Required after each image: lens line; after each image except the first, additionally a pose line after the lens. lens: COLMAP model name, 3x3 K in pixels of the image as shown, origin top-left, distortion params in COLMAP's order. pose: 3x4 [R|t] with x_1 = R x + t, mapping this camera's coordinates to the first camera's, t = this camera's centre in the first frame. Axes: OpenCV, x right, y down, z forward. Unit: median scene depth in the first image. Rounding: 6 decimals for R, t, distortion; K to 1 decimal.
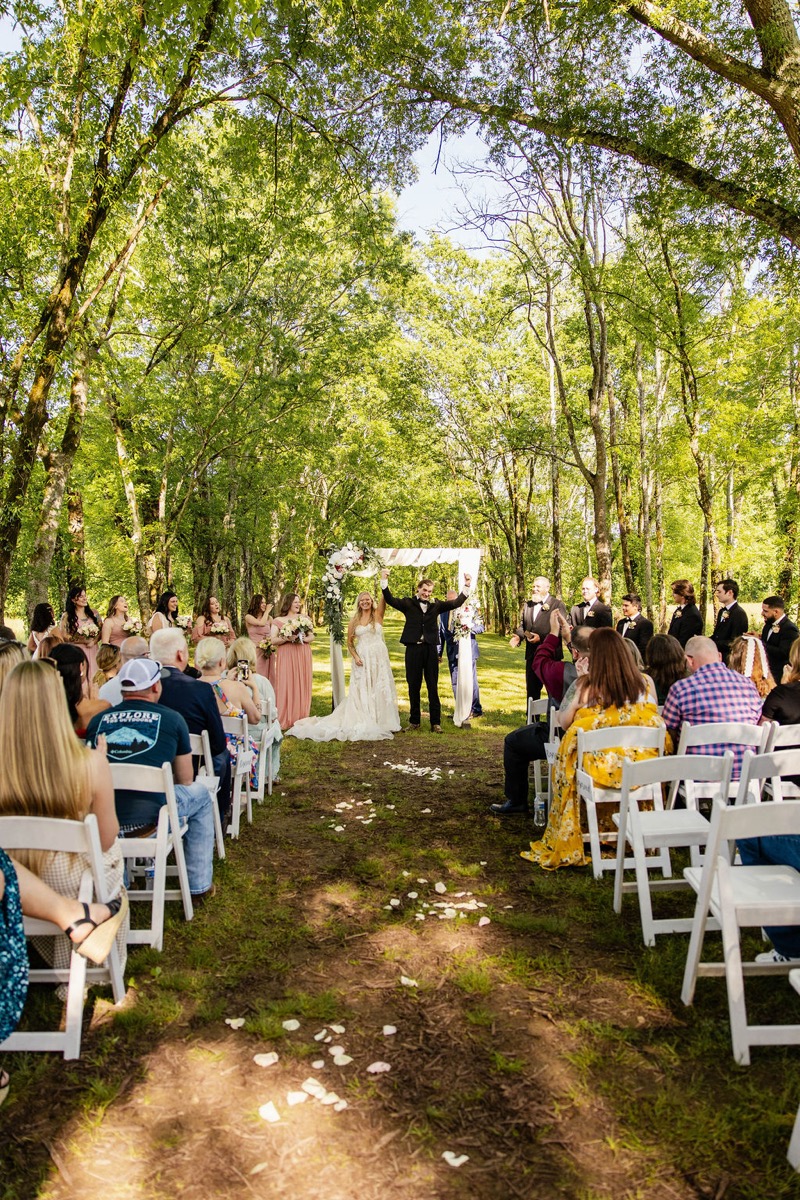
lens RADIAL K [[846.6, 0, 400.2], [0, 846.6, 619.9], [0, 0, 1]] dist [-0.002260, 0.001506]
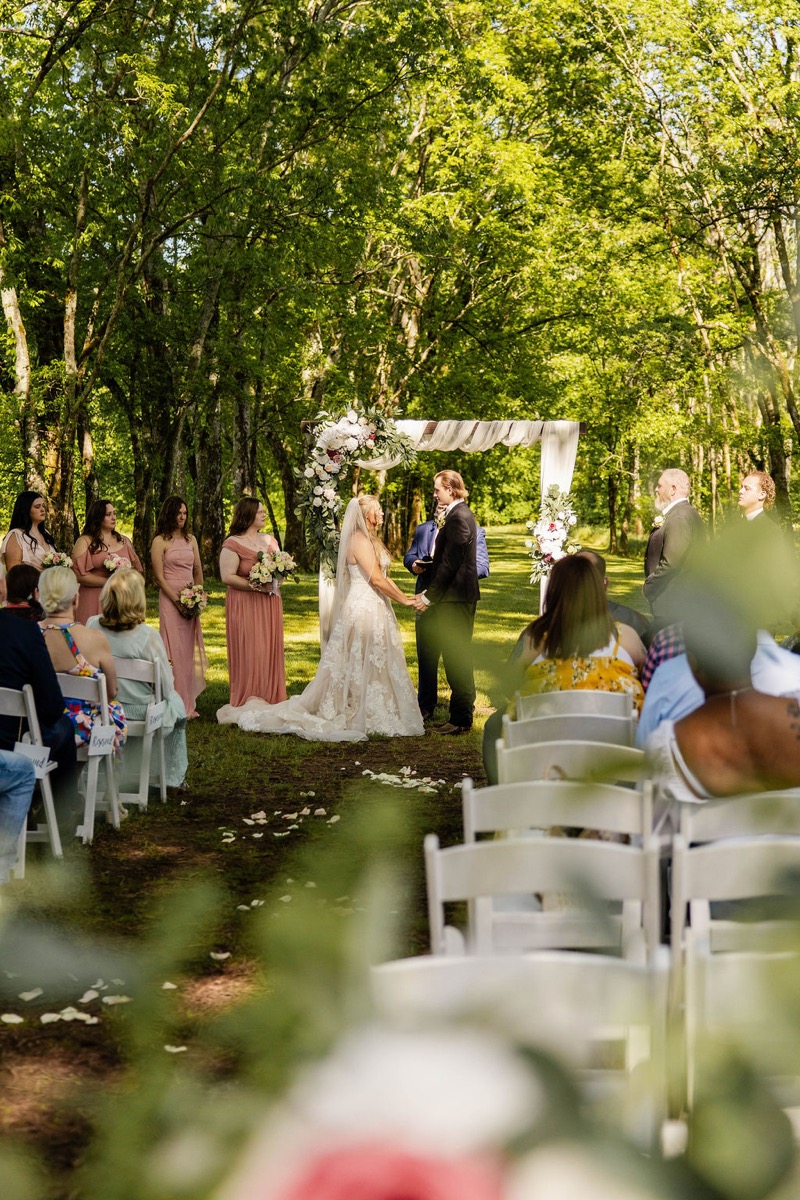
lens RADIAL K [[1726.1, 0, 400.0], [0, 1726.1, 600.0], [0, 0, 1]] dist [0.021447, -0.014189]
pose [[0.995180, 0.005691, -0.097896, 0.090212], [-0.002489, 0.999459, 0.032806, -0.000068], [0.098029, -0.032404, 0.994656, -0.184504]]
